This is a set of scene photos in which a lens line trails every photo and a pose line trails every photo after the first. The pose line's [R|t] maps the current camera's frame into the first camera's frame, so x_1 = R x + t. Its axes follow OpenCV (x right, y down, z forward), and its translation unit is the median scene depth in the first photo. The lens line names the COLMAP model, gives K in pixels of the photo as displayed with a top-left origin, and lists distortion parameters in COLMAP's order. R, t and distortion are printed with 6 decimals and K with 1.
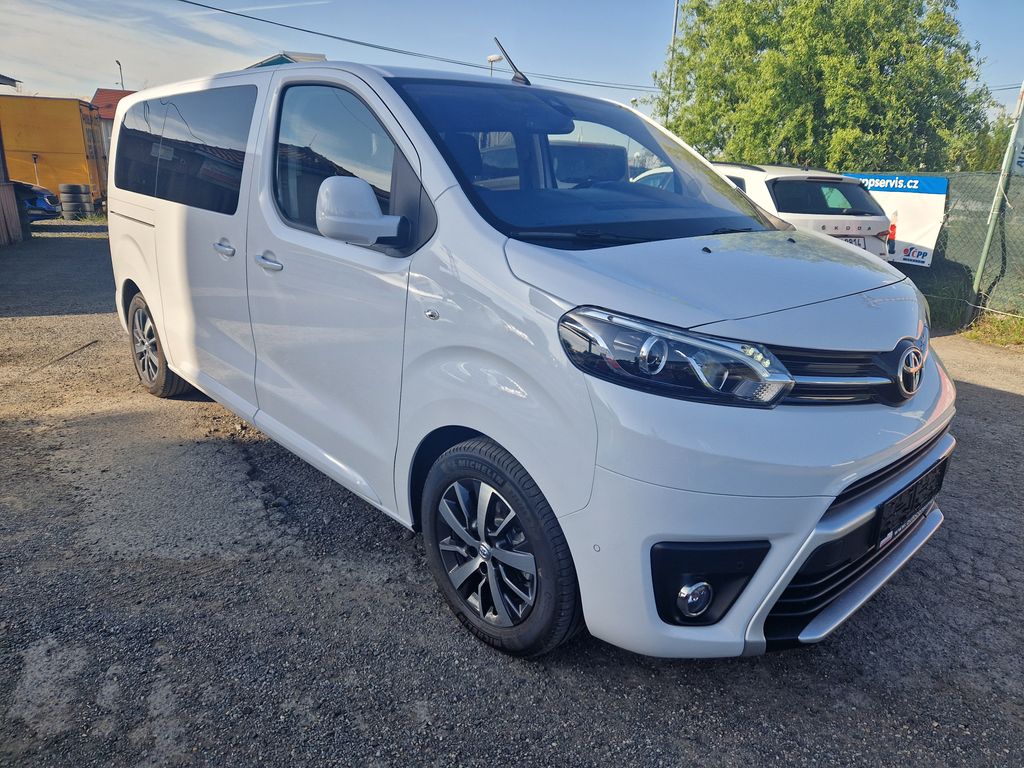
lens RADIAL K [[687.4, 0, 508.0], [0, 687.4, 383.3], [0, 0, 1]] dist [0.051639, -0.042476]
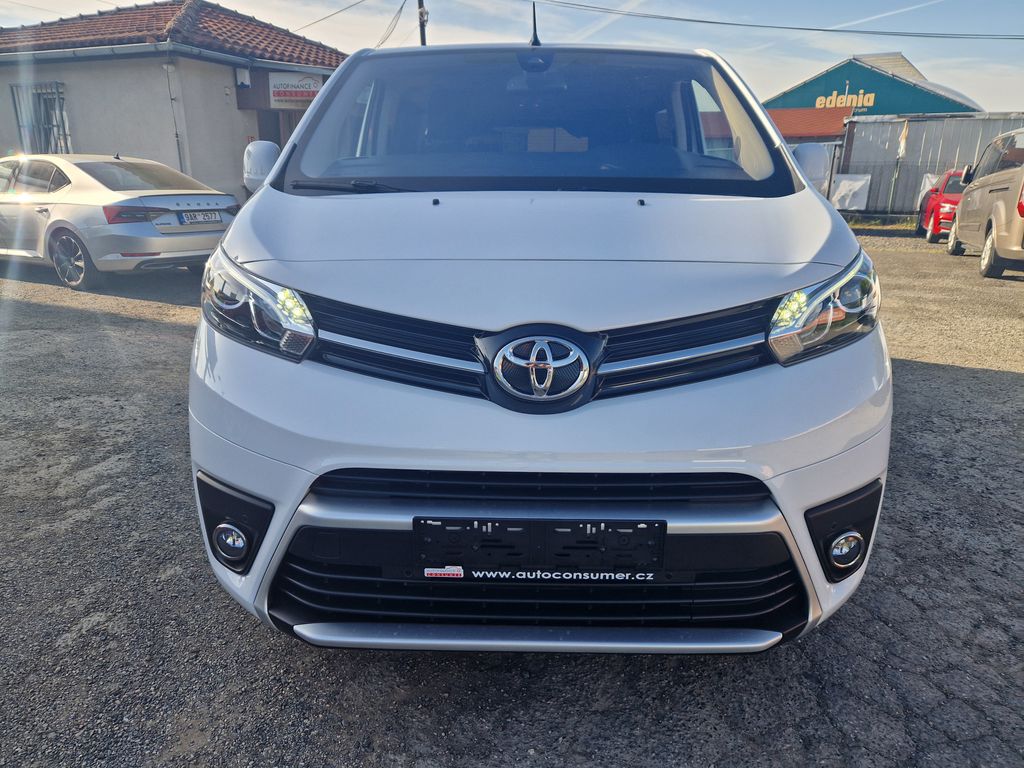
lens RADIAL K [[687.4, 0, 511.5], [0, 687.4, 388.9], [0, 0, 1]] dist [0.051639, -0.042476]
pose [[0.725567, 0.188628, -0.661795, 1.057085], [-0.197540, 0.978315, 0.062269, -0.036094], [0.659189, 0.085551, 0.747095, 0.458469]]
